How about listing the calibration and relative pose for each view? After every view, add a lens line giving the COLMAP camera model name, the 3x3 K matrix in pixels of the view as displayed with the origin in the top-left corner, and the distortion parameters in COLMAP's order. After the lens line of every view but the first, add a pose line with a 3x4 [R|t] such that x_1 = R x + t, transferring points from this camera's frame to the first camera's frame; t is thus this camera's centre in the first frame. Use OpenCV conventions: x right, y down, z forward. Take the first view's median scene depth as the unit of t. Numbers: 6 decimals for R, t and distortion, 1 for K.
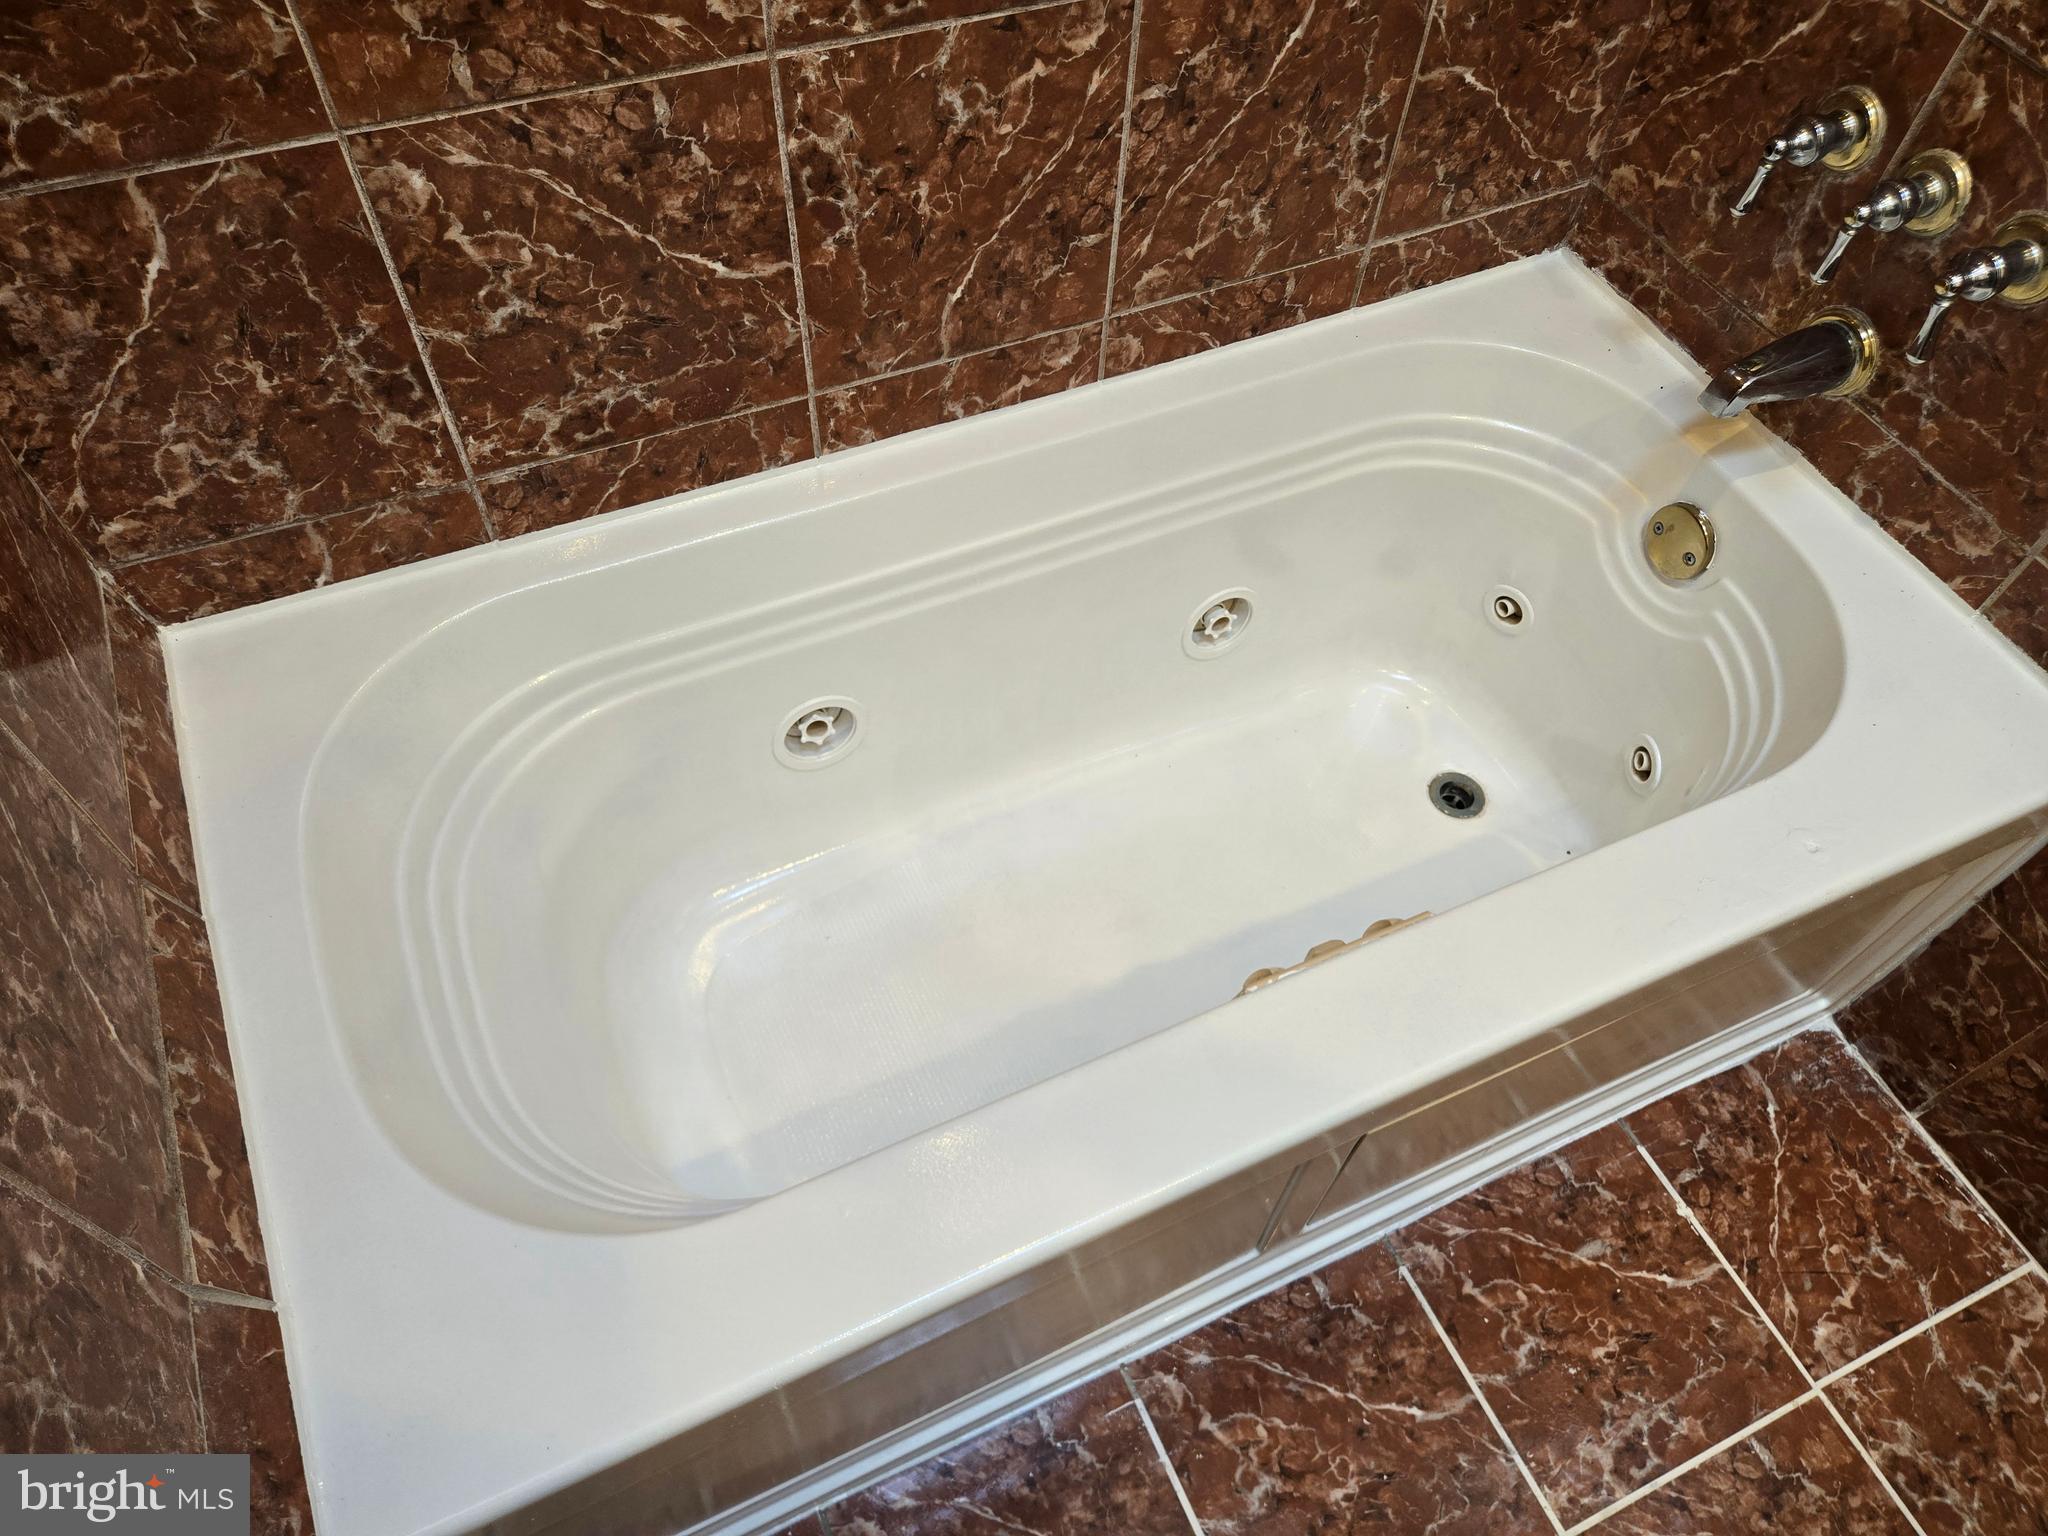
lens RADIAL K [[1376.6, 0, 1020.0], [0, 1376.6, 794.1], [0, 0, 1]] dist [0.054686, -0.043155]
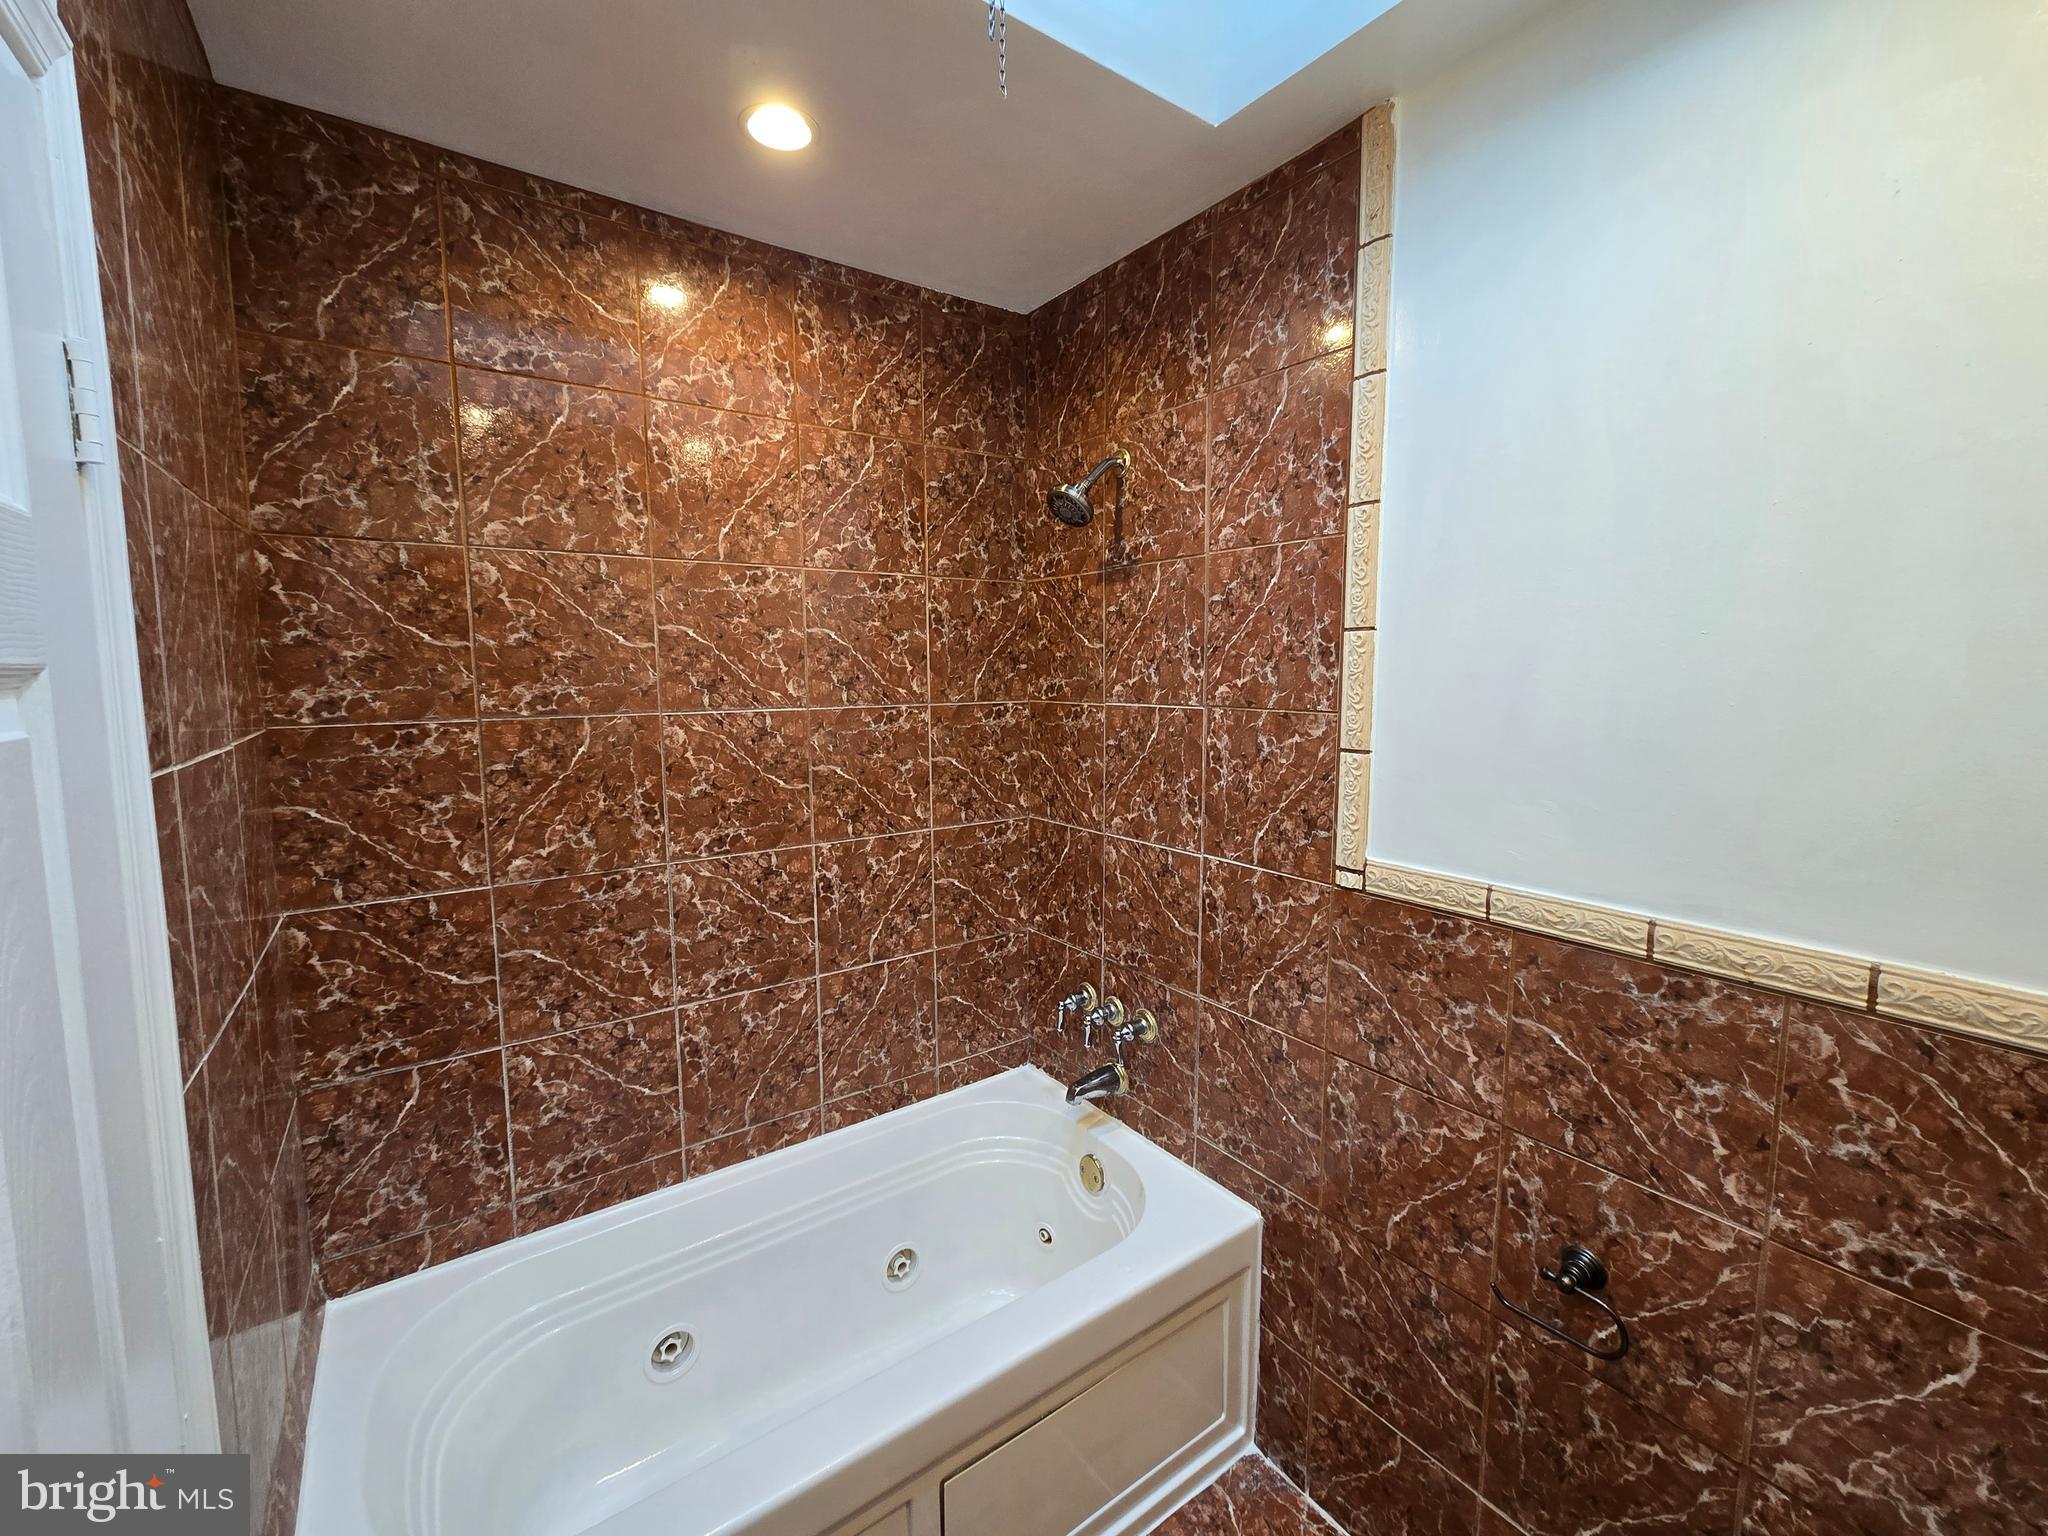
lens RADIAL K [[844.0, 0, 1022.4], [0, 844.0, 746.8], [0, 0, 1]] dist [-0.000324, -0.000692]
pose [[0.982800, -0.063659, 0.173352, 0.200648], [0.173557, 0.639135, -0.749256, 0.430433], [-0.063098, 0.766455, 0.639191, -0.433661]]
